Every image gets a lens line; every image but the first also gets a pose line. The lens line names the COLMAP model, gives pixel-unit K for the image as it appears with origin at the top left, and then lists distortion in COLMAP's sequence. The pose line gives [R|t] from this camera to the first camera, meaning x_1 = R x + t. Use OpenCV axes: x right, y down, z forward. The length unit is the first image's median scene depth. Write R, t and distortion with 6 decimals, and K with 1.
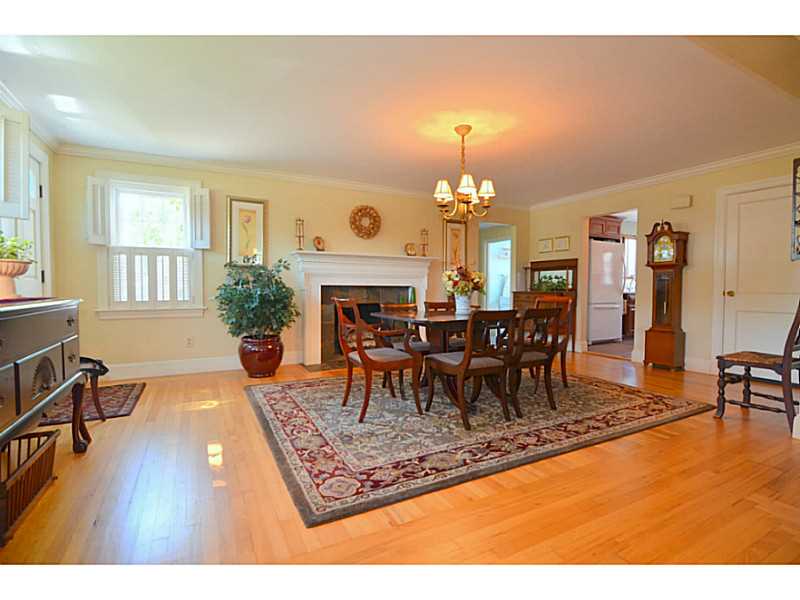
lens RADIAL K [[385.5, 0, 400.3], [0, 385.5, 299.3], [0, 0, 1]] dist [-0.006854, -0.002487]
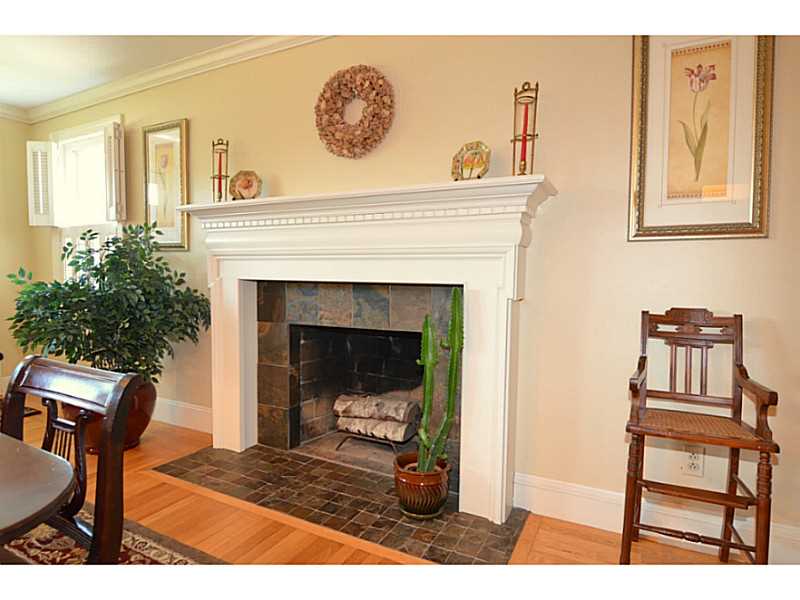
lens RADIAL K [[458.4, 0, 400.0], [0, 458.4, 300.3], [0, 0, 1]] dist [-0.018527, -0.001382]
pose [[0.564192, 0.058570, -0.823564, 0.413232], [-0.025308, 0.998239, 0.053655, -0.056121], [0.825256, -0.009429, 0.564681, 1.044211]]
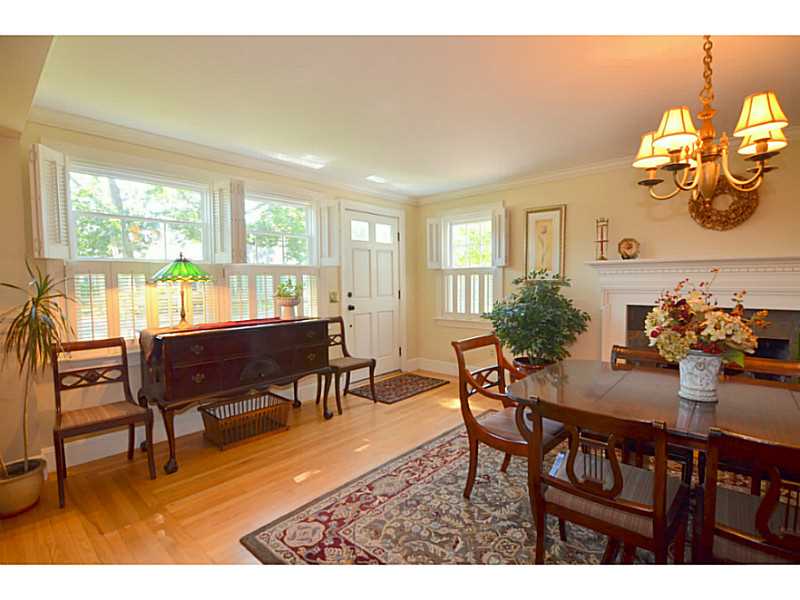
lens RADIAL K [[385.5, 0, 400.7], [0, 385.5, 302.7], [0, 0, 1]] dist [-0.006854, -0.002487]
pose [[0.348908, 0.048342, -0.935909, 0.404412], [-0.014433, 0.998827, 0.046211, -0.083996], [0.937046, -0.002616, 0.349197, 0.415408]]
